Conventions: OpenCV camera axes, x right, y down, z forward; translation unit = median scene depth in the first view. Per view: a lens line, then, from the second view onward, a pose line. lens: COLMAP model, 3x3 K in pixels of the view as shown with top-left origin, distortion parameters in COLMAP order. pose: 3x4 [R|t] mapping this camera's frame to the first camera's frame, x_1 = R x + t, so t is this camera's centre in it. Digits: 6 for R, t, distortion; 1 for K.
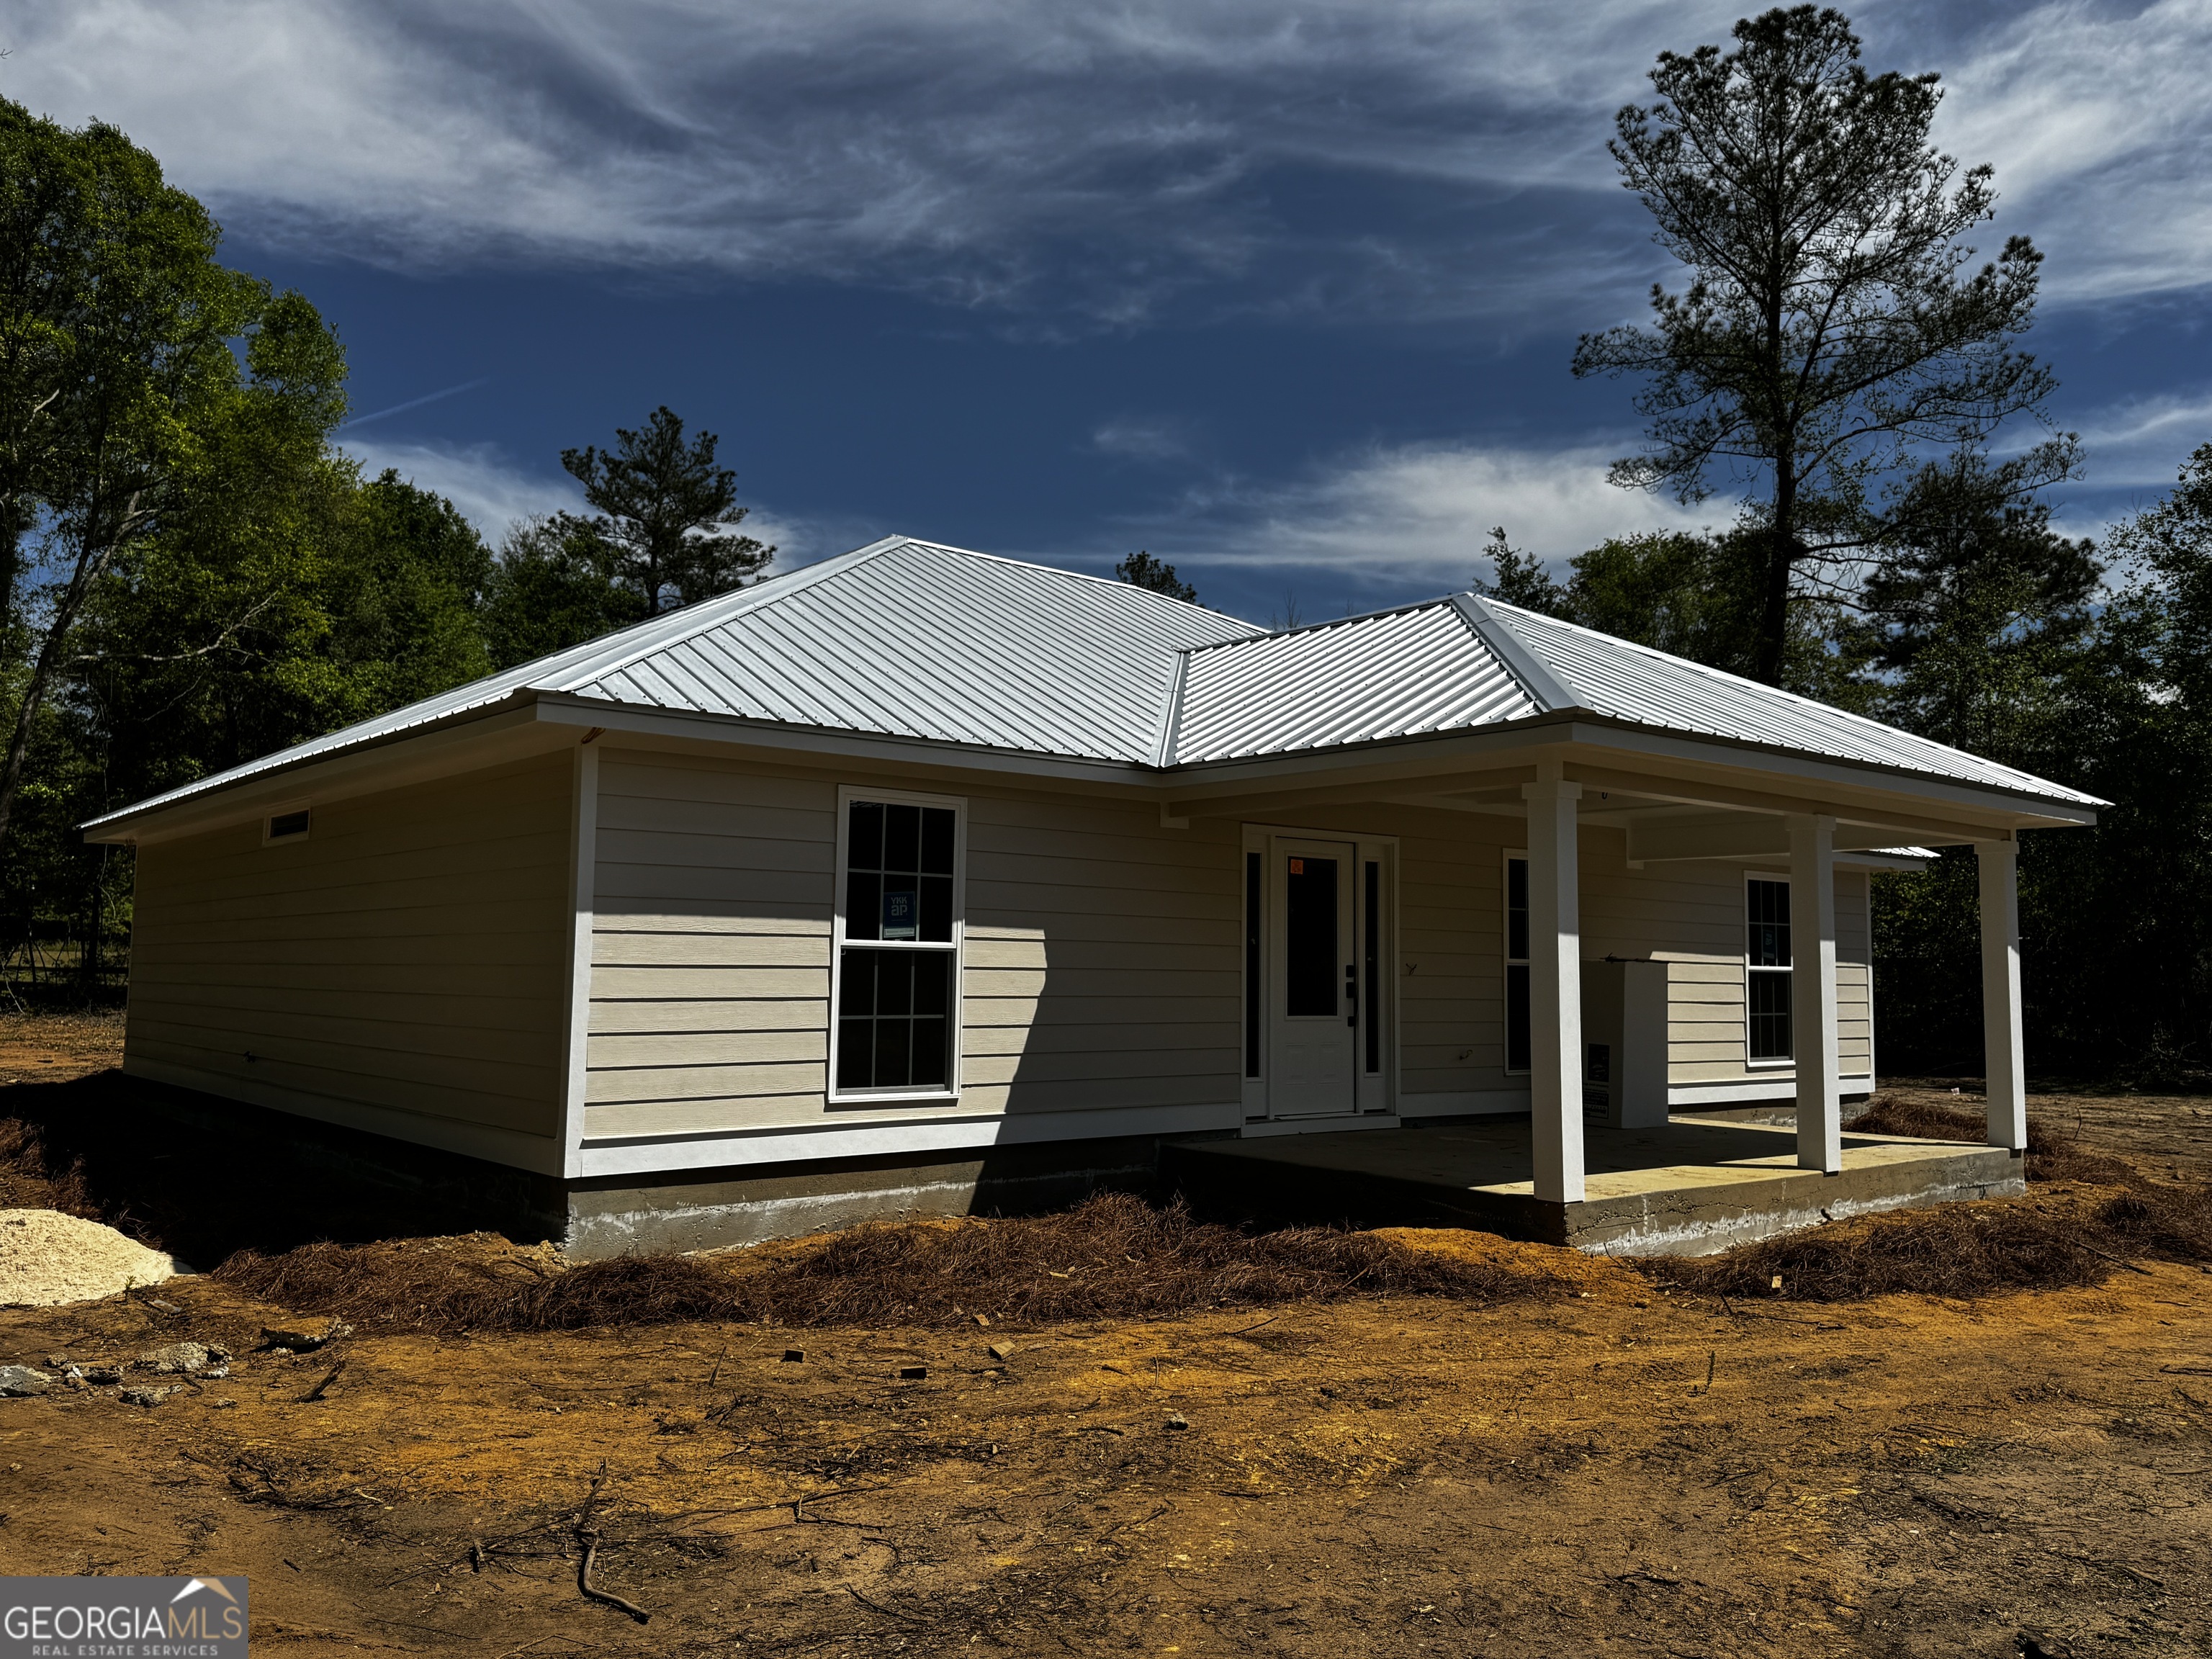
lens RADIAL K [[1707.4, 0, 1100.9], [0, 1707.4, 840.6], [0, 0, 1]] dist [0.023106, -0.031665]
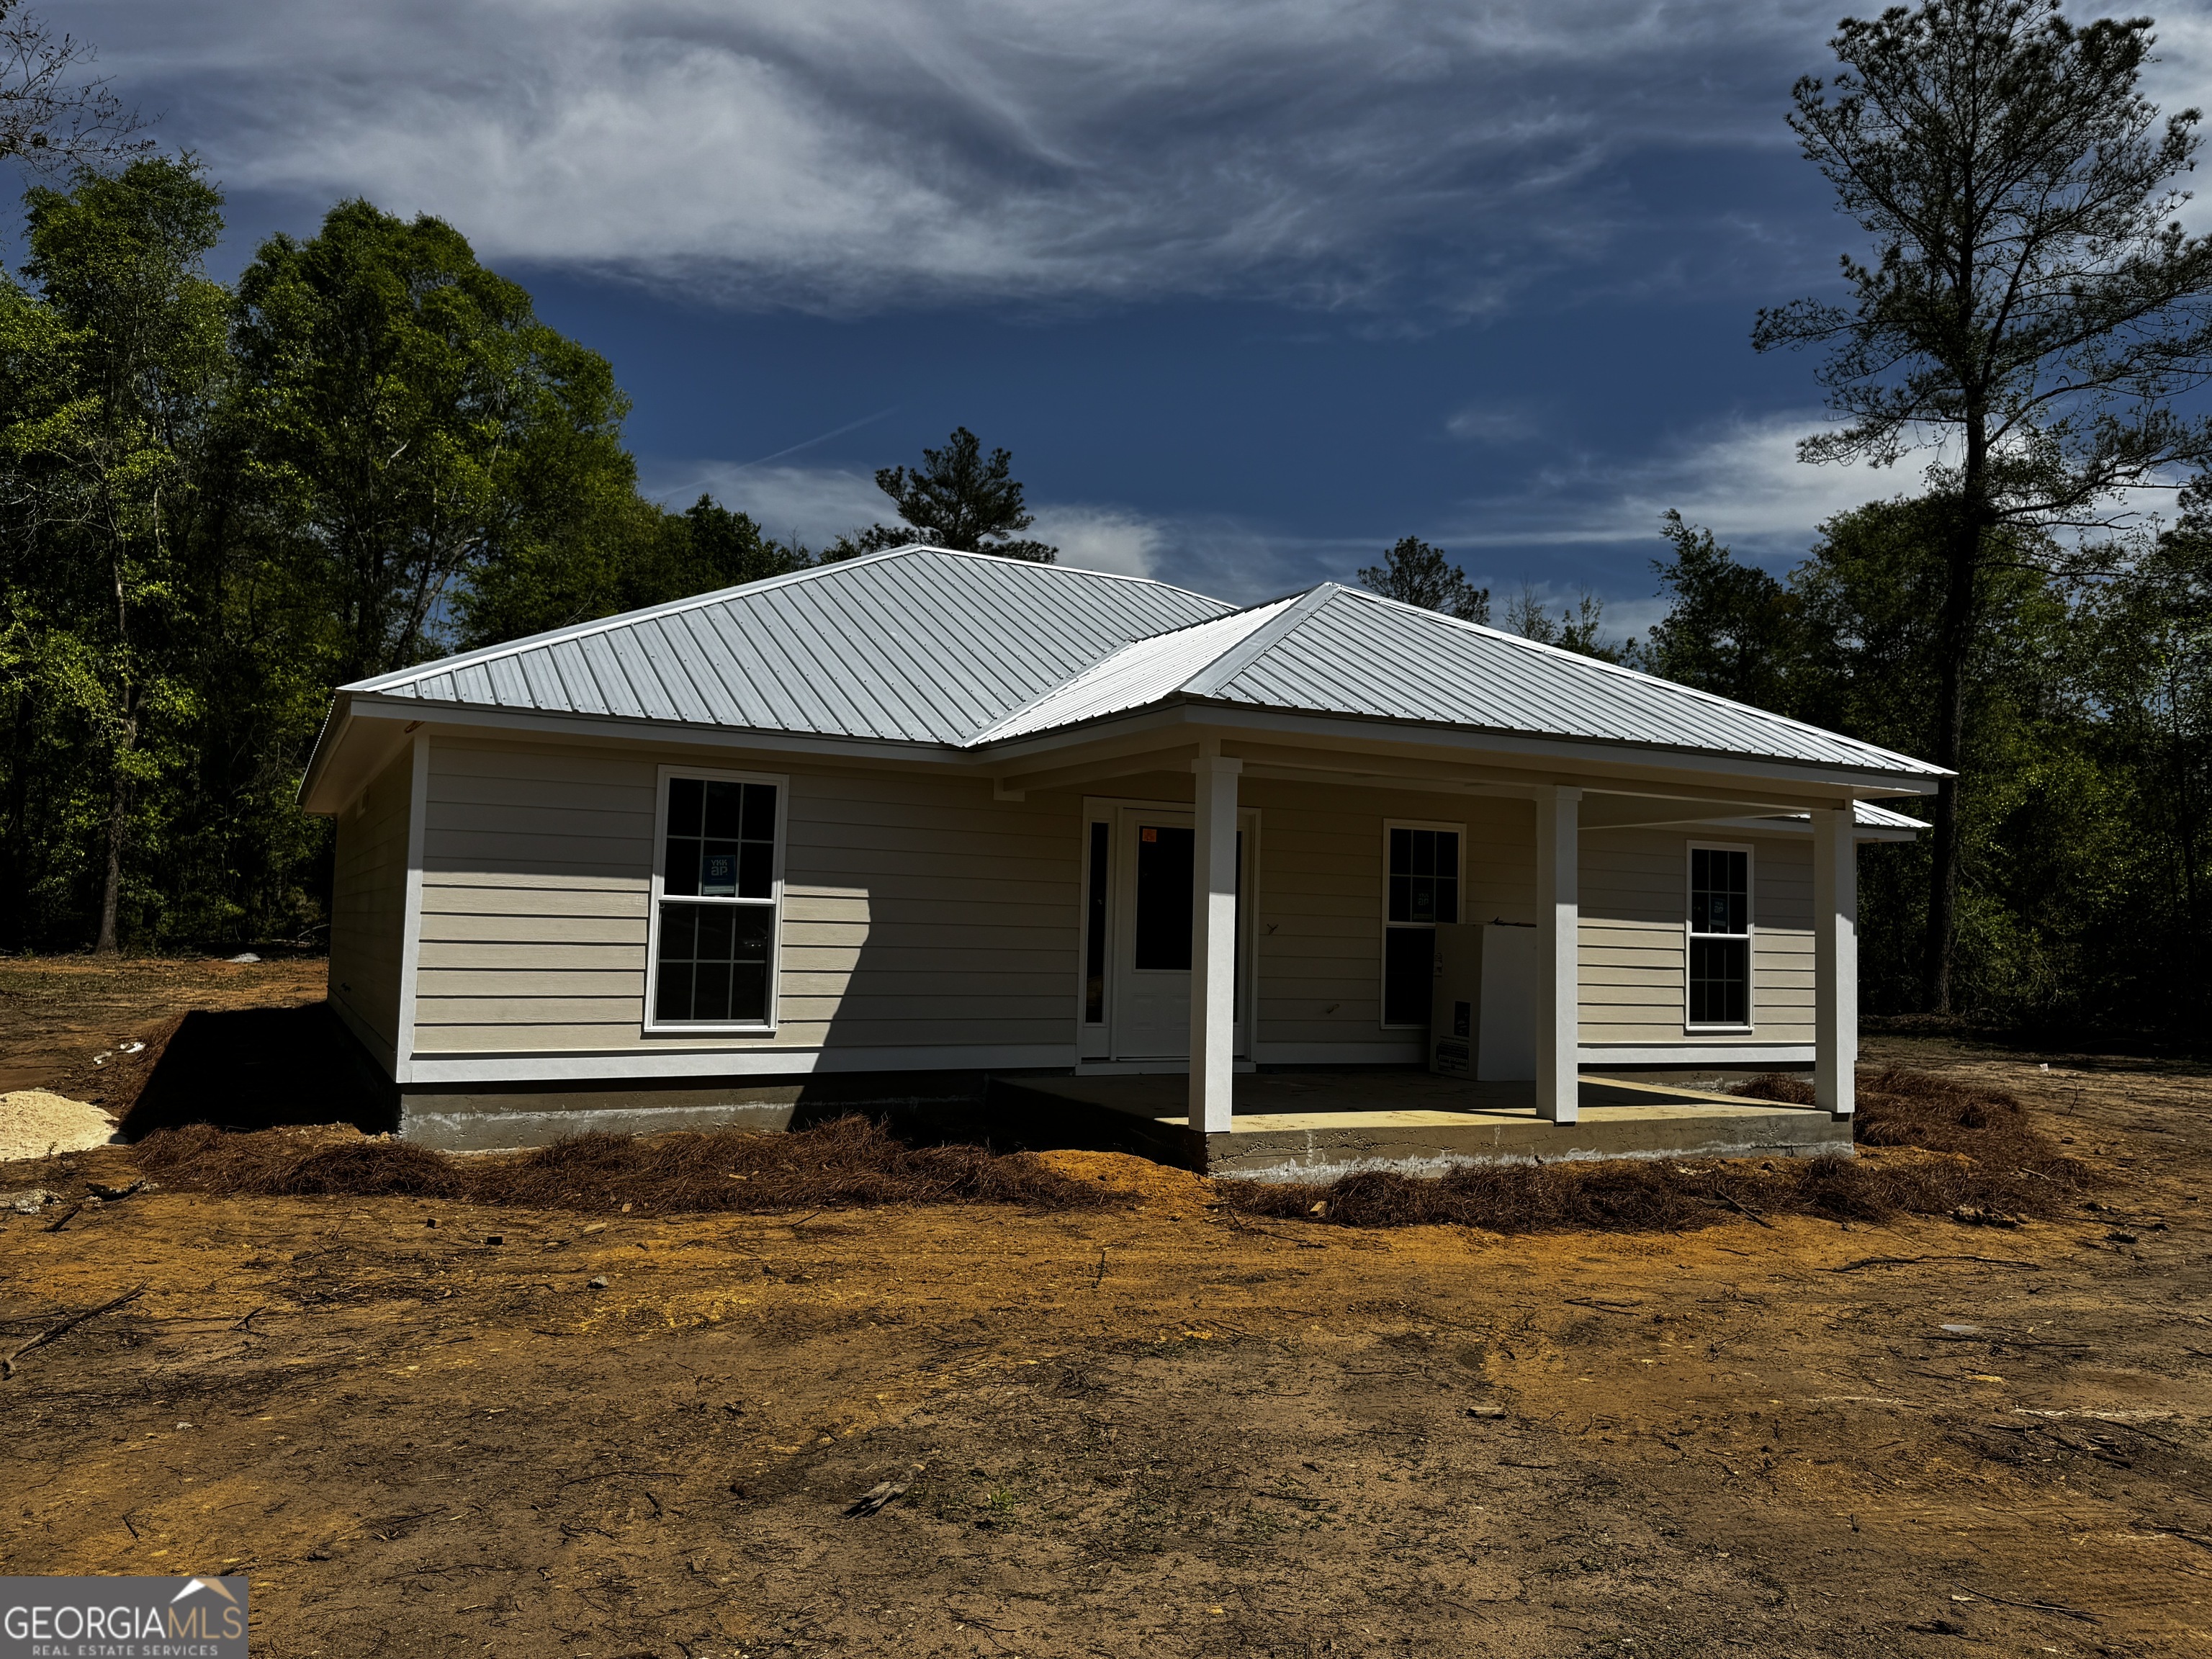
lens RADIAL K [[1609.4, 0, 1123.4], [0, 1609.4, 821.5], [0, 0, 1]] dist [0.019411, -0.016579]
pose [[0.976935, -0.002139, -0.213527, 0.385300], [0.002854, 0.999991, 0.003040, 0.004088], [0.213518, -0.003580, 0.976933, -0.029807]]
